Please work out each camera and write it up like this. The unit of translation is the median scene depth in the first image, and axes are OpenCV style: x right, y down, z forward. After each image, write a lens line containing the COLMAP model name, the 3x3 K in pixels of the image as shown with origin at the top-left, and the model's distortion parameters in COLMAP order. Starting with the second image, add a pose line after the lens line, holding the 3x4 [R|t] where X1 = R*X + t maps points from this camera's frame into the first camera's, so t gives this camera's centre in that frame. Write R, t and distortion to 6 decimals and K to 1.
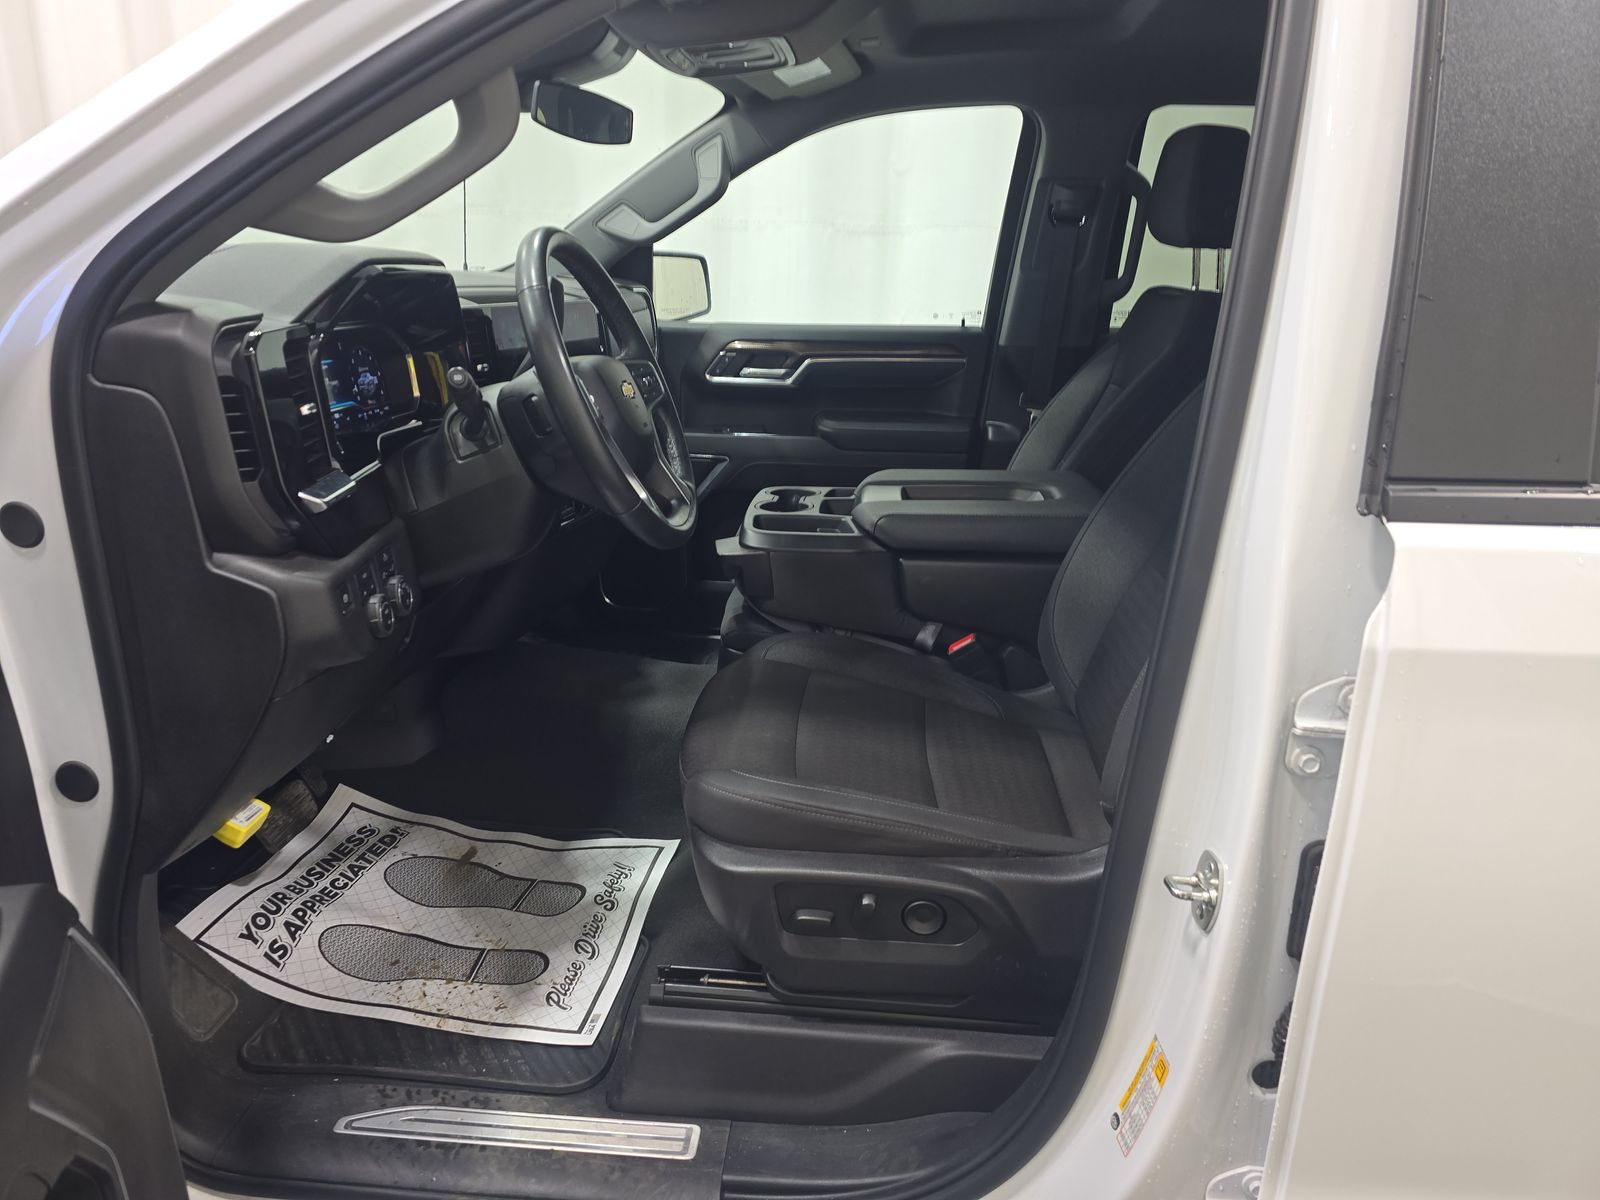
lens RADIAL K [[1071.7, 0, 800.0], [0, 1071.7, 600.0], [0, 0, 1]] dist [0.084059, -0.078392]
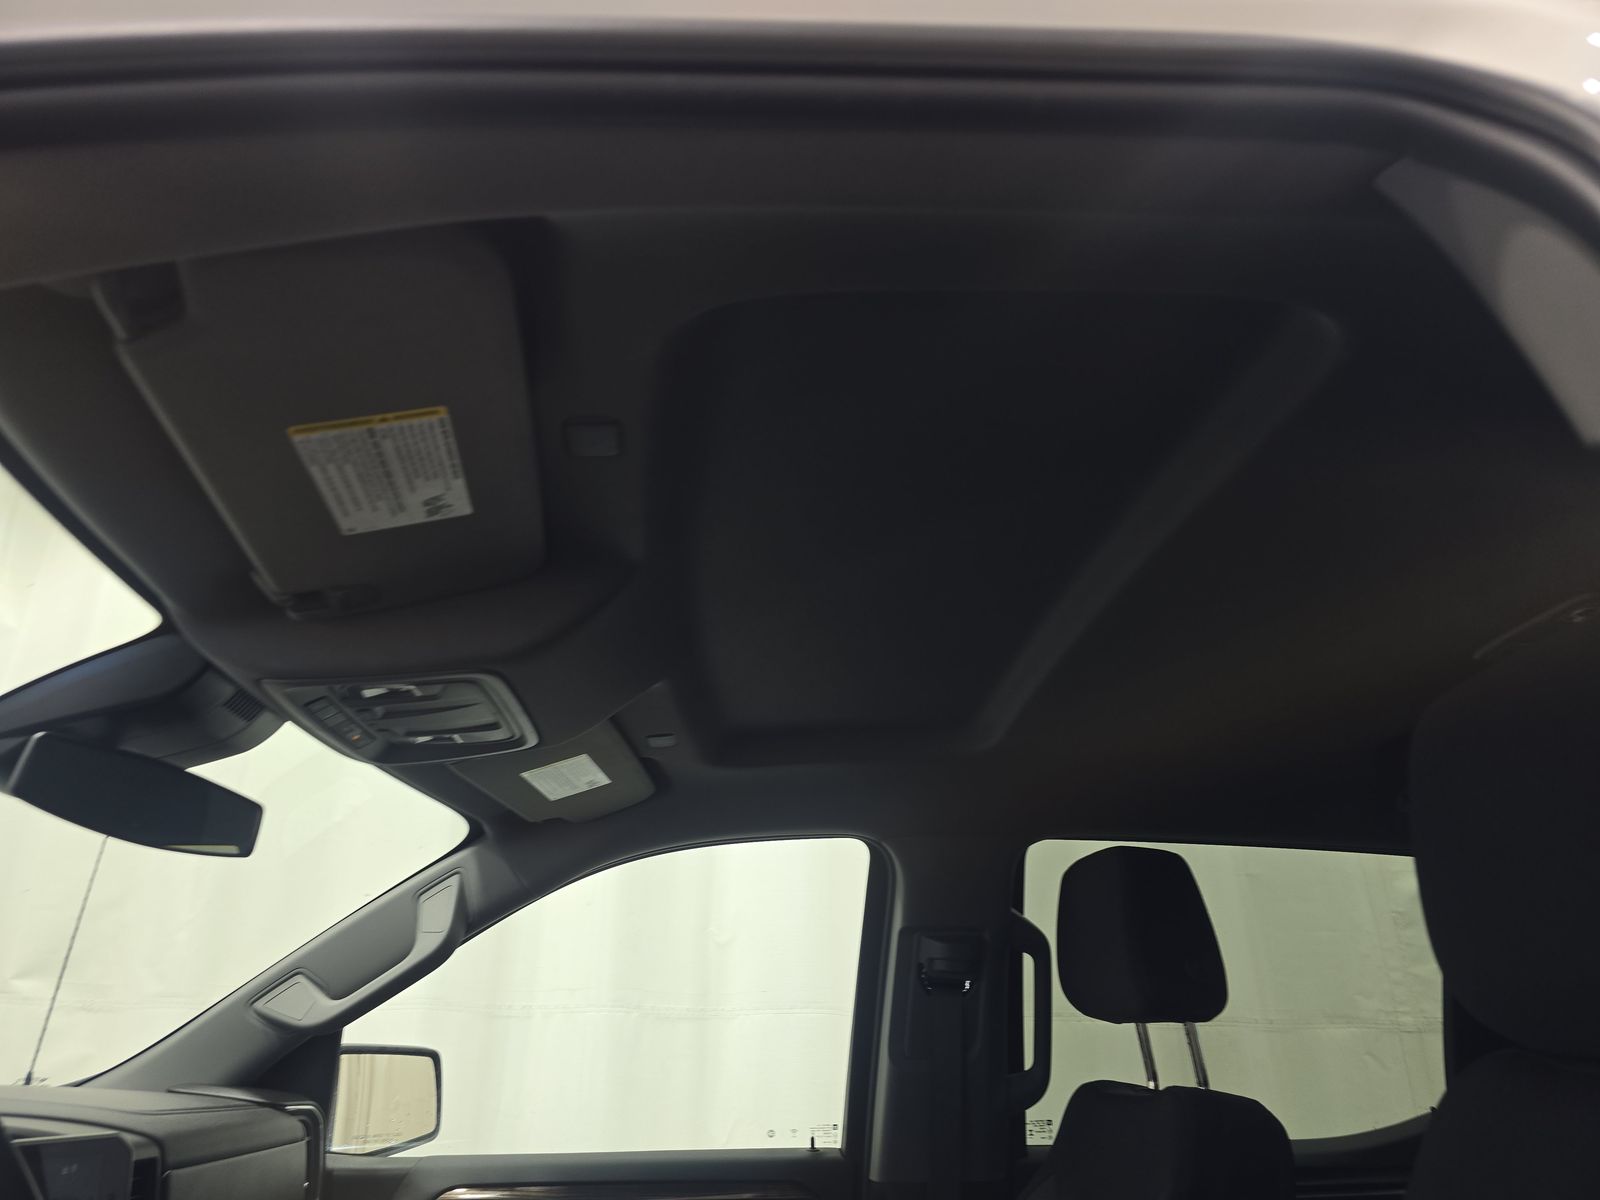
lens RADIAL K [[1071.7, 0, 800.0], [0, 1071.7, 600.0], [0, 0, 1]] dist [0.084059, -0.078392]
pose [[0.990320, 0.034350, 0.134484, 0.046853], [0.061182, 0.761660, -0.645082, -0.089451], [-0.124590, 0.647066, 0.752185, 0.313316]]
